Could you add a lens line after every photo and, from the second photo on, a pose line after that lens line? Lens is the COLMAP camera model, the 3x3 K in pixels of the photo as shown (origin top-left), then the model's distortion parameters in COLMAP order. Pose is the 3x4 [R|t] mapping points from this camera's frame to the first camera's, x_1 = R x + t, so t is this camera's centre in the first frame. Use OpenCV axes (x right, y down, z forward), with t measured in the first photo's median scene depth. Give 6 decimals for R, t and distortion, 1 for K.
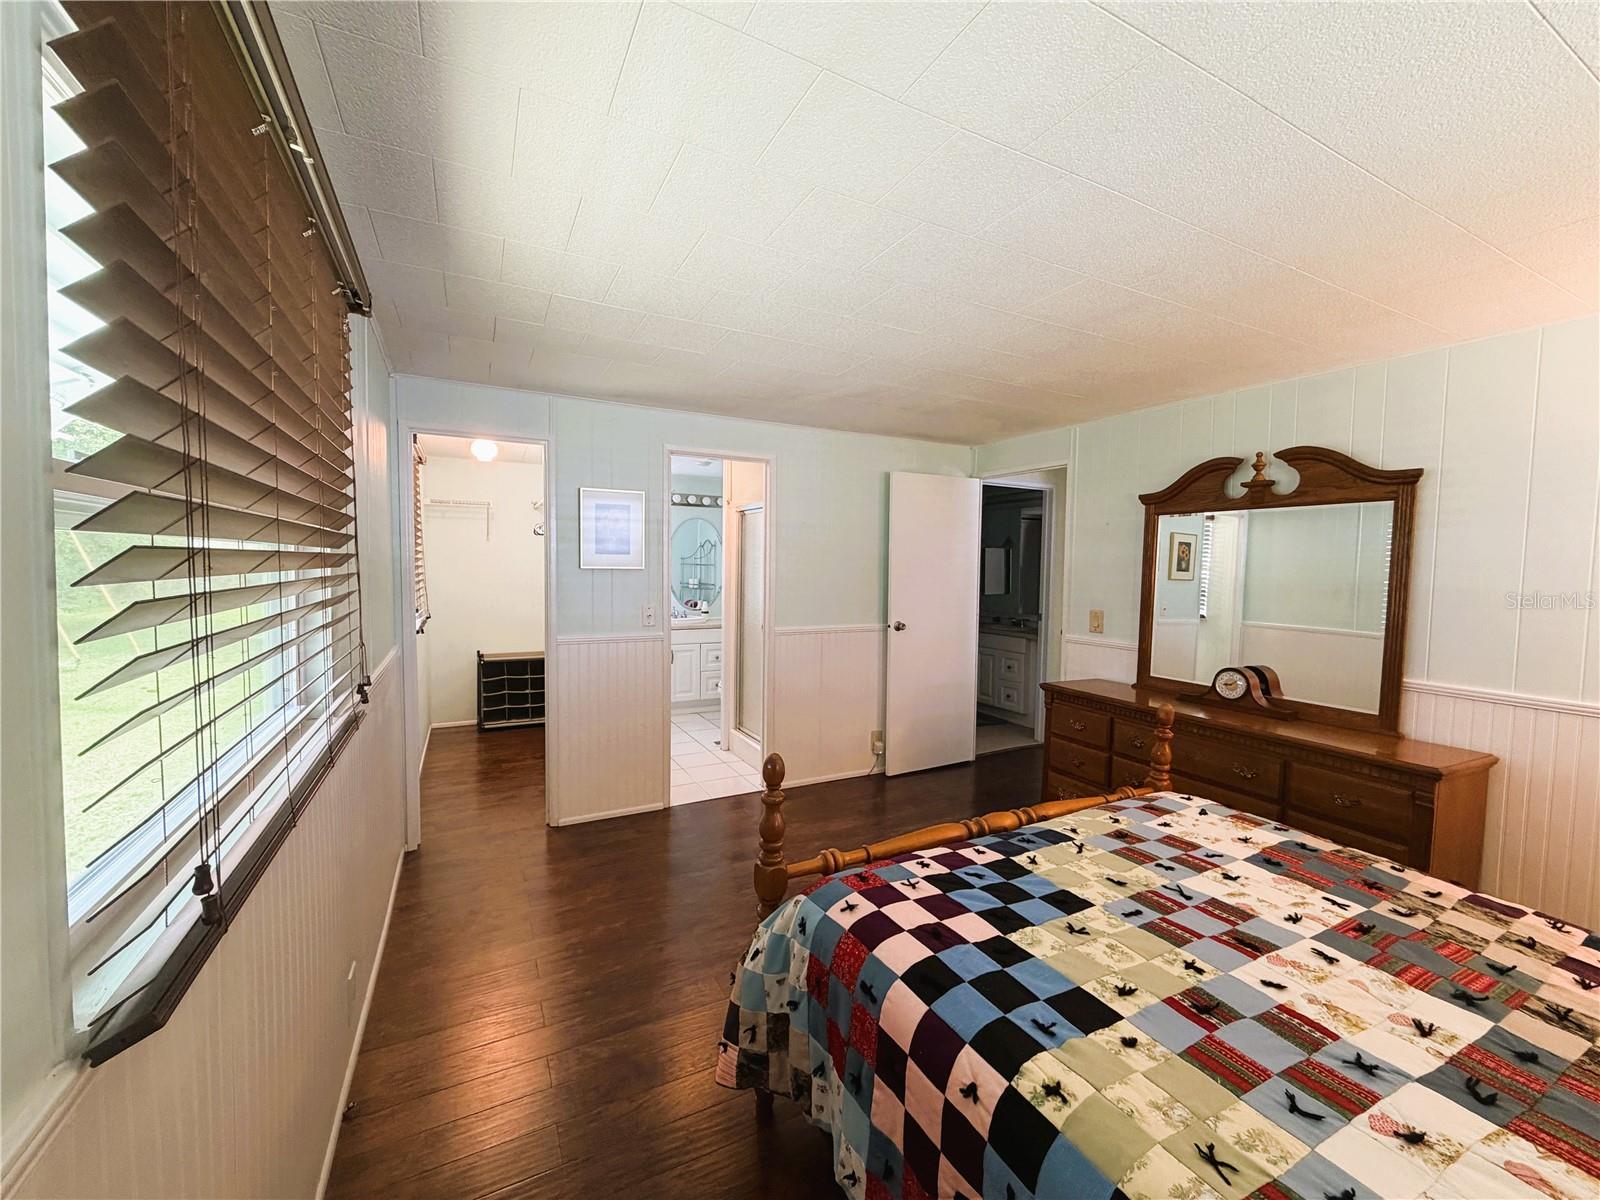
lens RADIAL K [[639.4, 0, 800.0], [0, 639.4, 600.0], [0, 0, 1]] dist [0.000050, 0.000482]
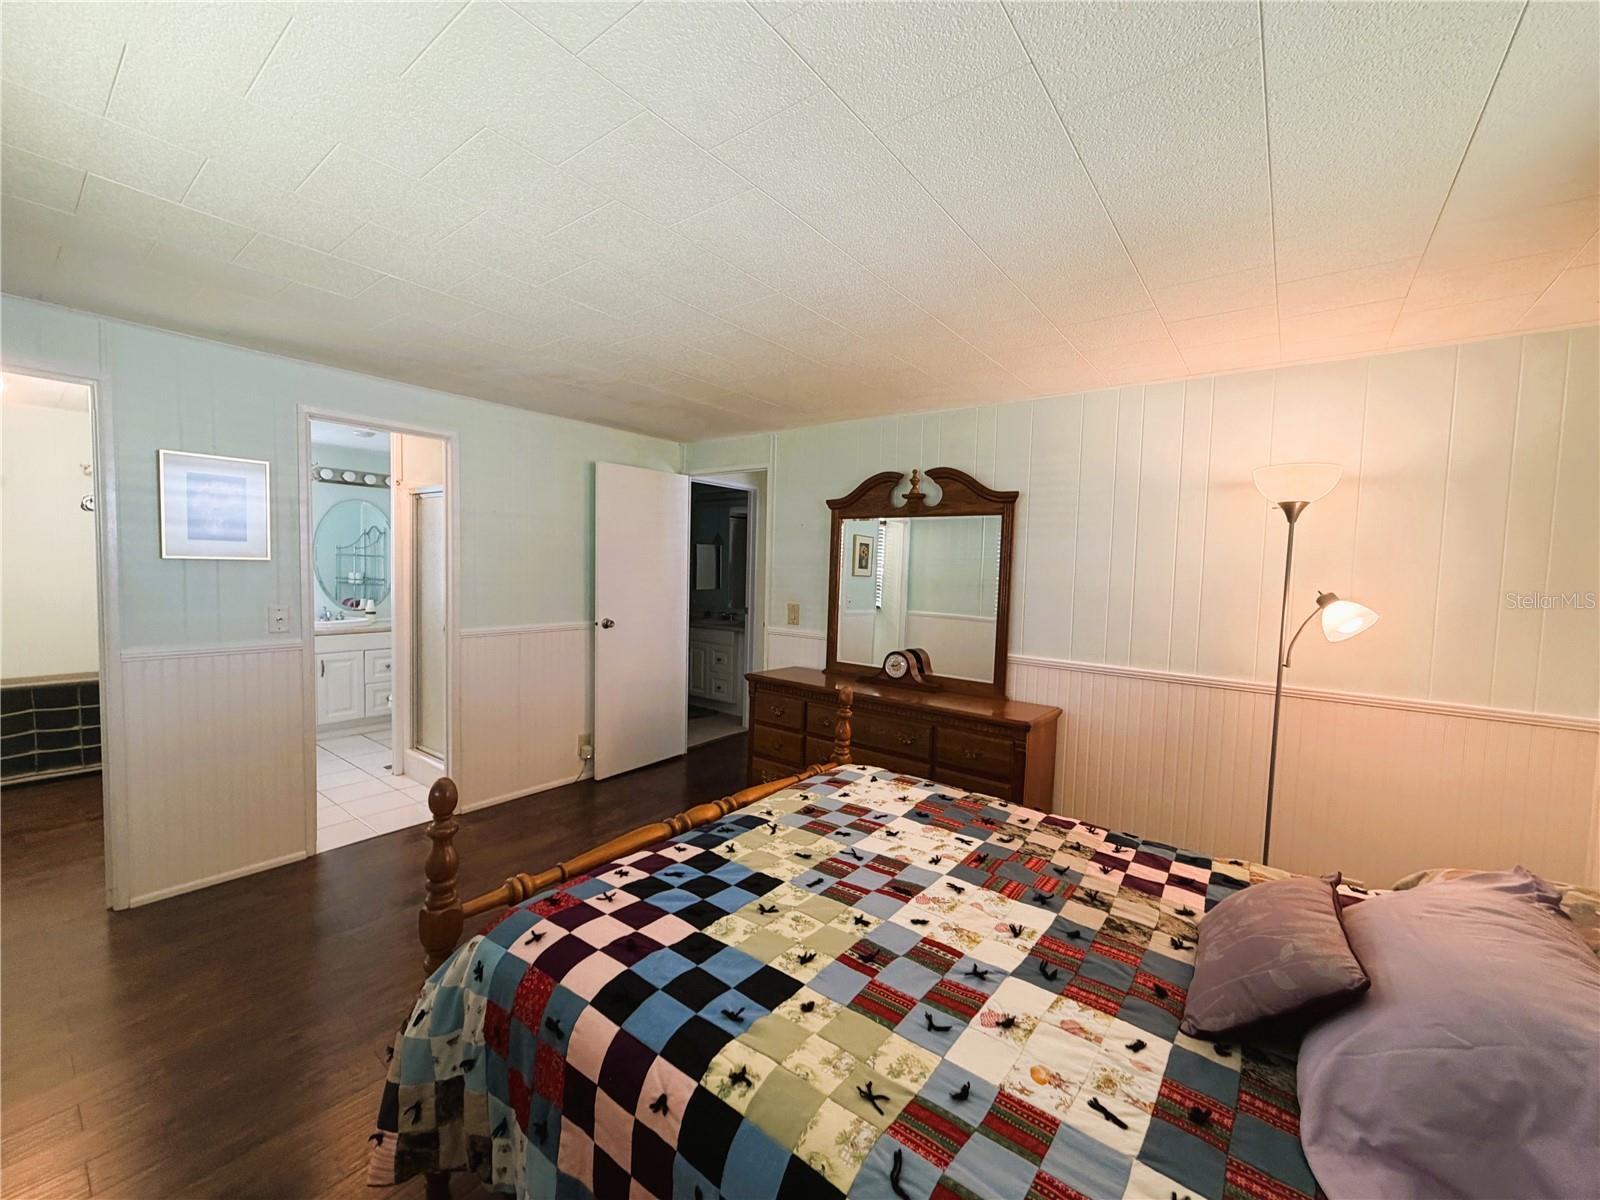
lens RADIAL K [[639.4, 0, 800.0], [0, 639.4, 600.0], [0, 0, 1]] dist [0.000050, 0.000482]
pose [[0.906180, -0.012287, 0.422713, 0.032299], [0.008864, 0.999910, 0.010061, -0.003489], [-0.422798, -0.005370, 0.906208, 0.018628]]
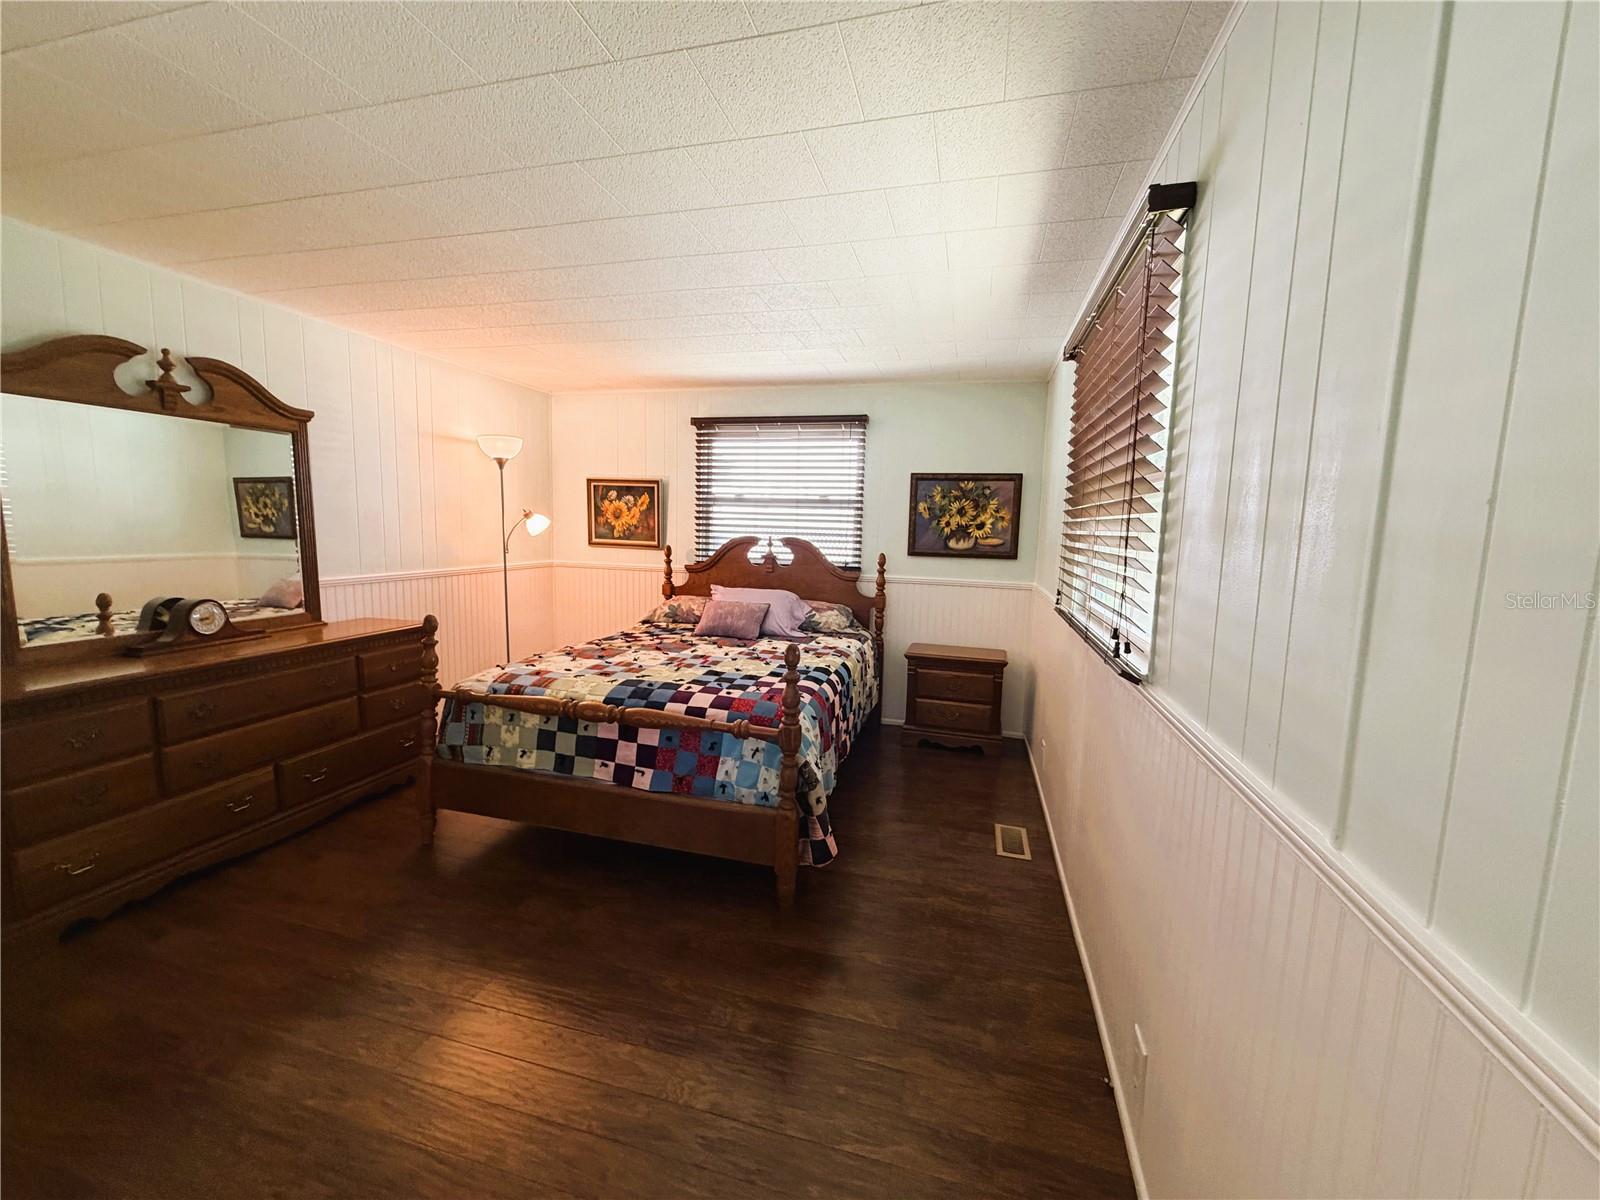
lens RADIAL K [[639.4, 0, 800.0], [0, 639.4, 600.0], [0, 0, 1]] dist [0.000050, 0.000482]
pose [[-0.735682, -0.114270, 0.667618, -0.890637], [0.001869, 0.985320, 0.170709, -0.073454], [-0.677325, 0.126835, -0.724668, 1.854825]]
